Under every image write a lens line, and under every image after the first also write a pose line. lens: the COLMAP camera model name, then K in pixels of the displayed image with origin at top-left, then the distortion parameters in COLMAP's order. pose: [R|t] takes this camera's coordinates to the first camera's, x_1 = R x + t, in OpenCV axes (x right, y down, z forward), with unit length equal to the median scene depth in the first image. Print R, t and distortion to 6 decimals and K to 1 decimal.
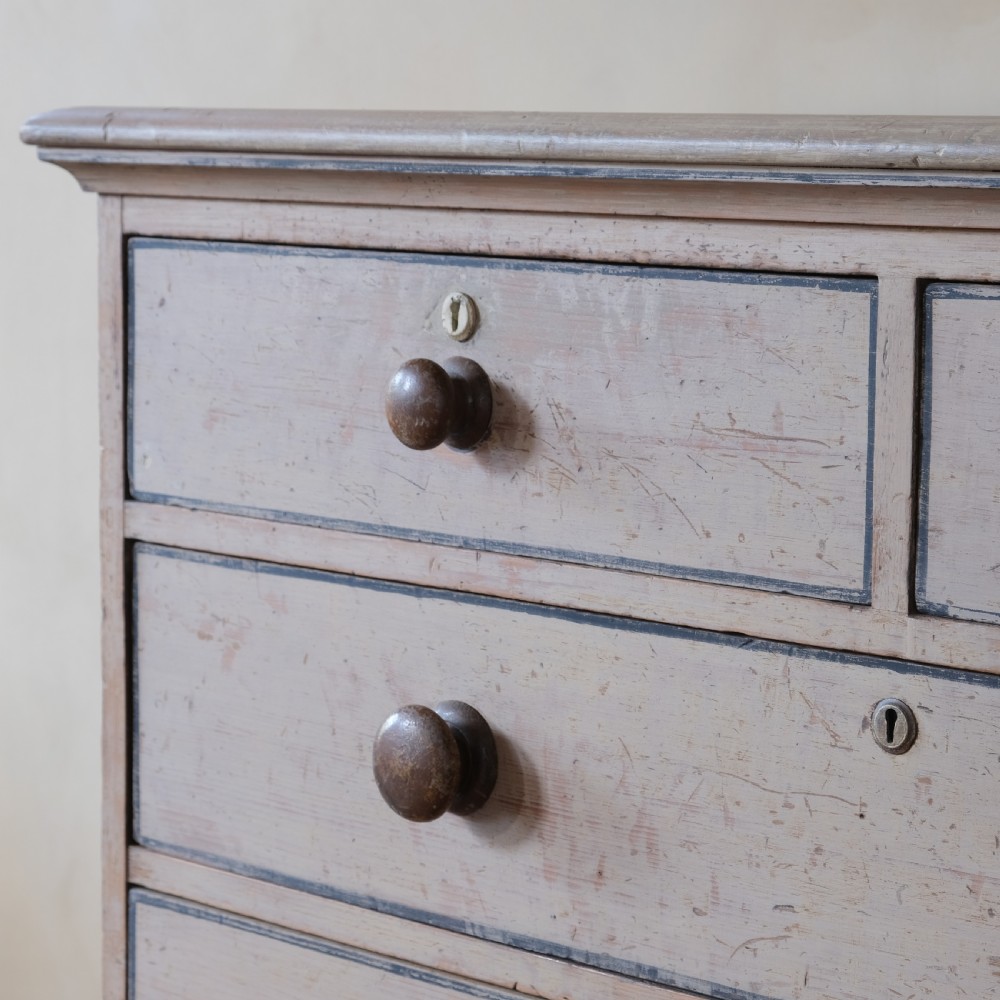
lens RADIAL K [[3222.4, 0, 501.8], [0, 3222.4, 520.1], [0, 0, 1]] dist [-0.144846, 3.314189]
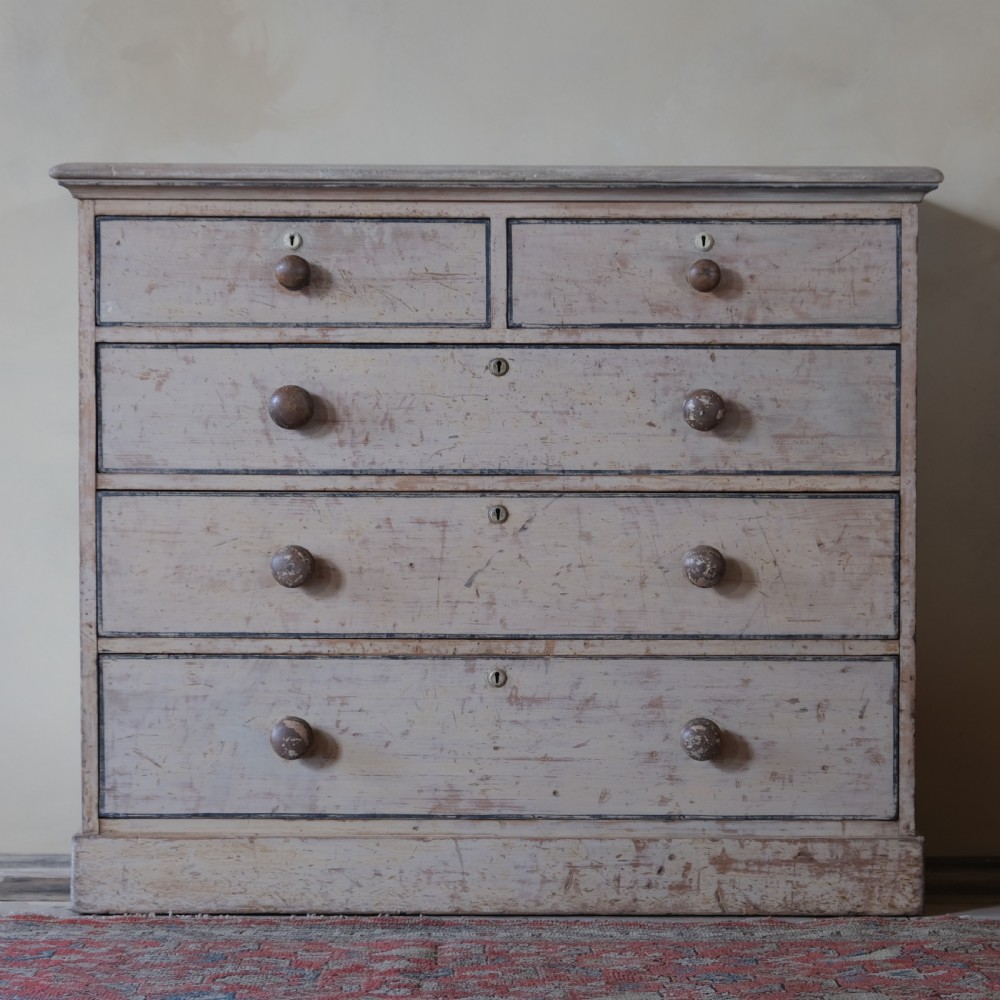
lens RADIAL K [[3222.4, 0, 501.8], [0, 3222.4, 520.1], [0, 0, 1]] dist [-0.144846, 3.314189]
pose [[0.707811, -0.041185, 0.705200, -1.867507], [0.090414, 0.995370, -0.032617, 0.283734], [-0.700591, 0.086846, 0.708258, -1.047338]]
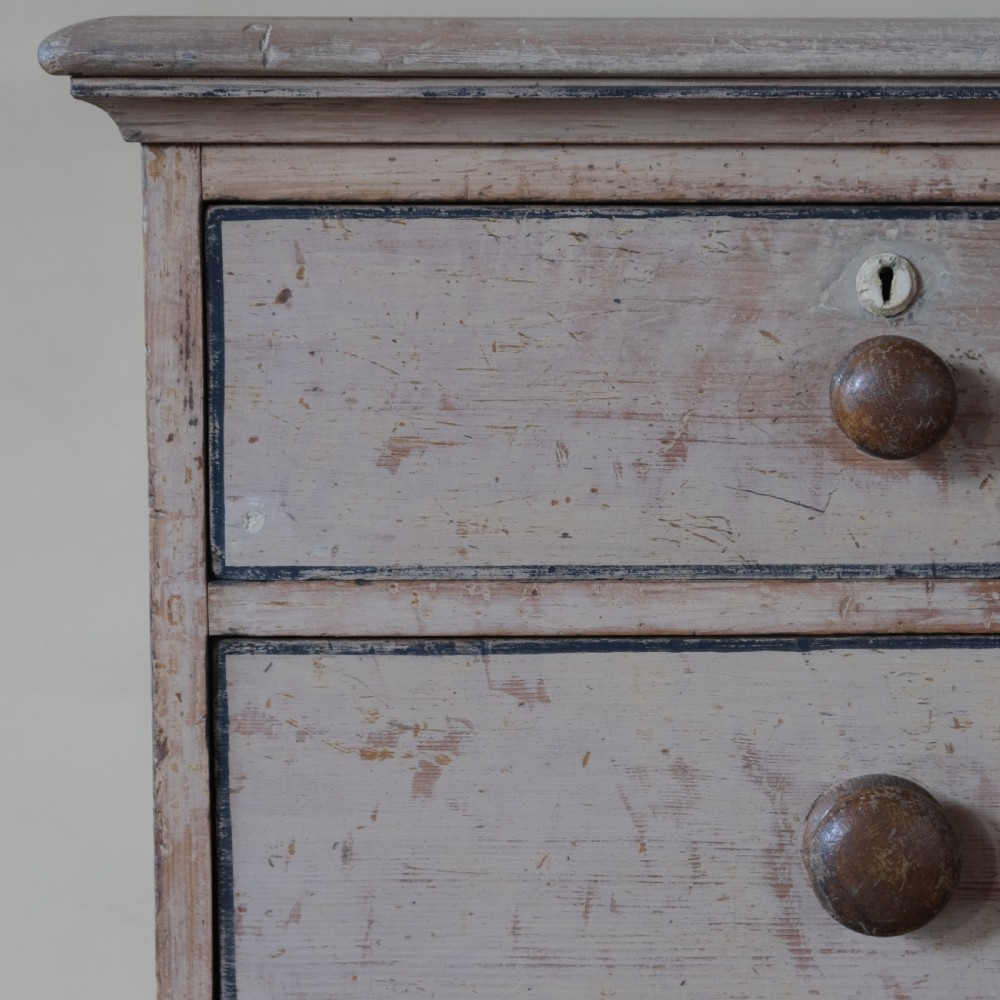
lens RADIAL K [[3222.4, 0, 501.8], [0, 3222.4, 520.1], [0, 0, 1]] dist [-0.144846, 3.314189]
pose [[0.695805, -0.114850, 0.708989, -0.660726], [0.096468, 0.993132, 0.066205, -0.069725], [-0.711723, 0.022329, 0.702106, 0.542985]]
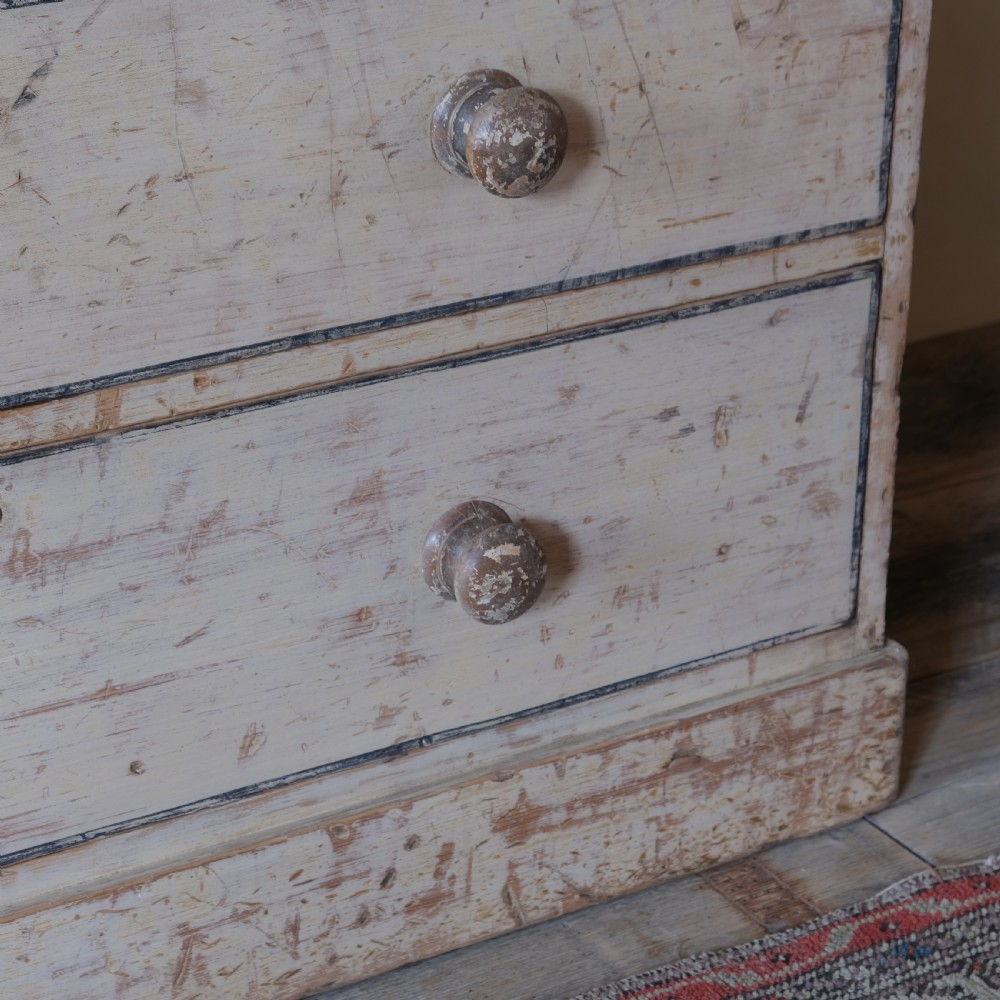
lens RADIAL K [[3222.4, 0, 501.8], [0, 3222.4, 520.1], [0, 0, 1]] dist [-0.144846, 3.314189]
pose [[0.214857, -0.421933, 0.880800, -0.723740], [0.094974, 0.906615, 0.411132, -0.060091], [-0.972017, -0.004681, 0.234865, 0.572727]]
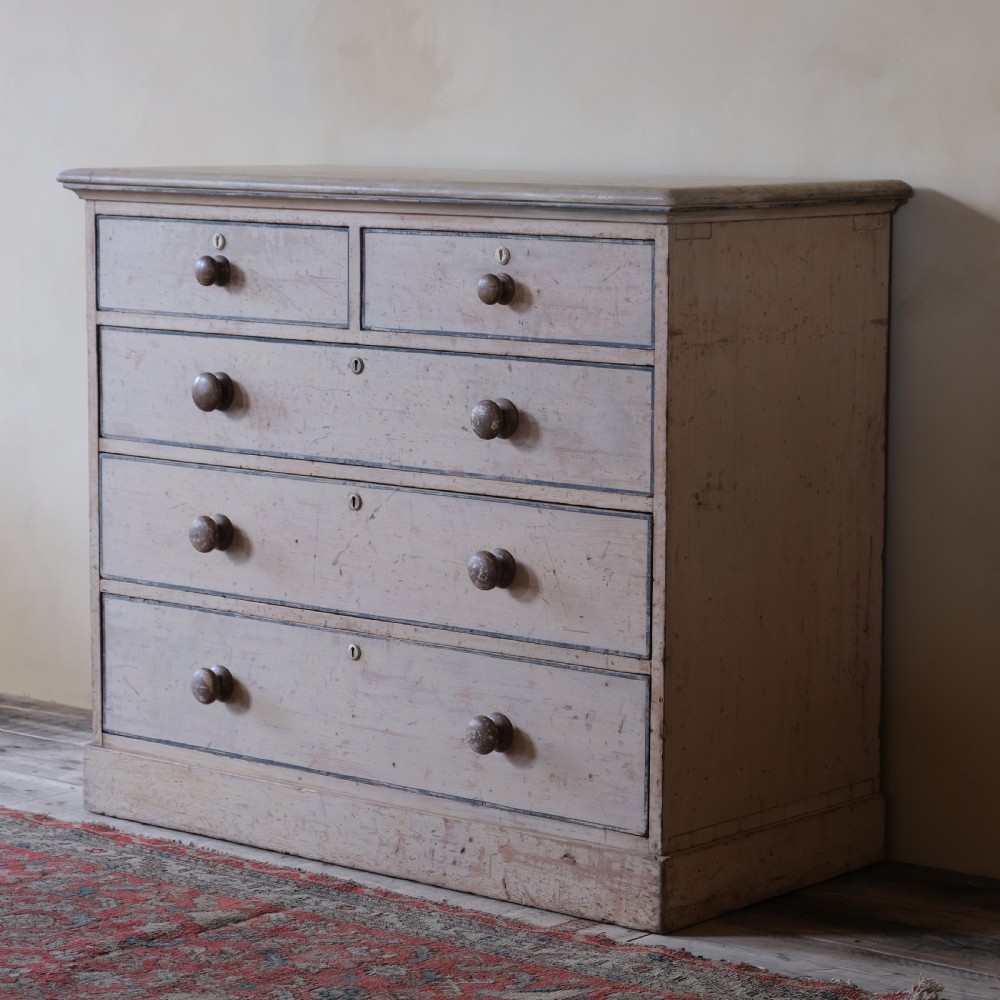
lens RADIAL K [[3222.4, 0, 501.8], [0, 3222.4, 520.1], [0, 0, 1]] dist [-0.144846, 3.314189]
pose [[0.996057, -0.016833, 0.087108, -0.016736], [0.015621, 0.999772, 0.014576, 0.161973], [-0.087334, -0.013158, 0.996092, -2.081249]]
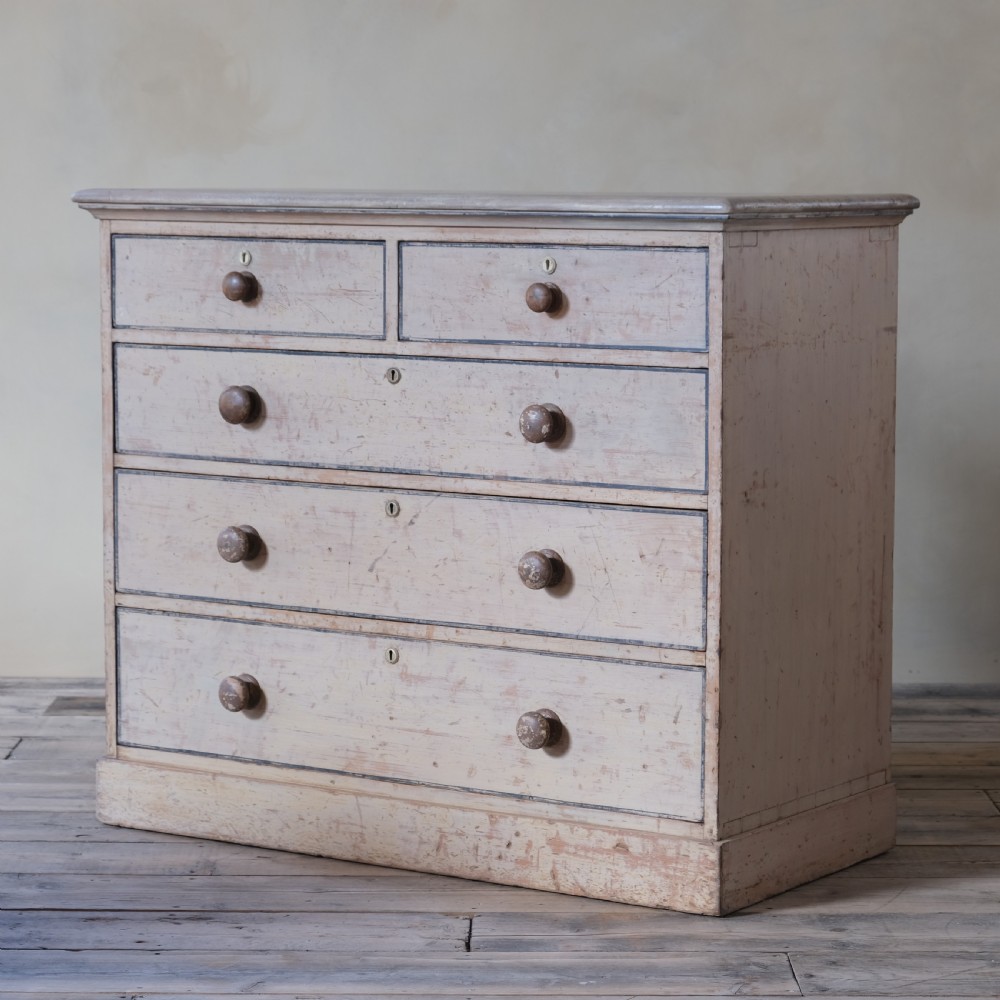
lens RADIAL K [[3222.4, 0, 501.8], [0, 3222.4, 520.1], [0, 0, 1]] dist [-0.144846, 3.314189]
pose [[0.980679, -0.028493, 0.193536, -0.387423], [0.030222, 0.999525, -0.005987, 0.219640], [-0.193274, 0.011720, 0.981075, -2.122388]]
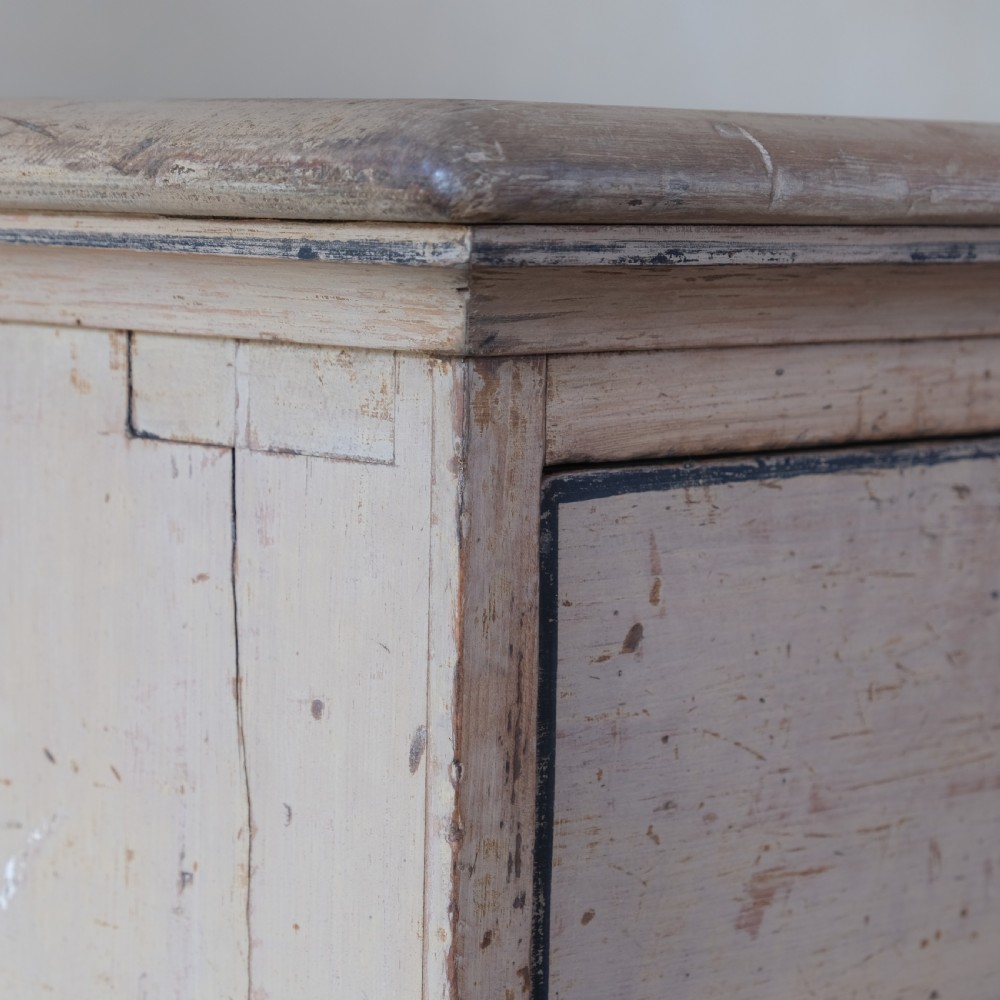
lens RADIAL K [[3222.4, 0, 501.8], [0, 3222.4, 520.1], [0, 0, 1]] dist [-0.144846, 3.314189]
pose [[-0.028732, -0.122859, 0.992008, -0.538498], [0.102268, 0.986849, 0.125183, -0.147347], [-0.994342, 0.105048, -0.015790, 1.168443]]
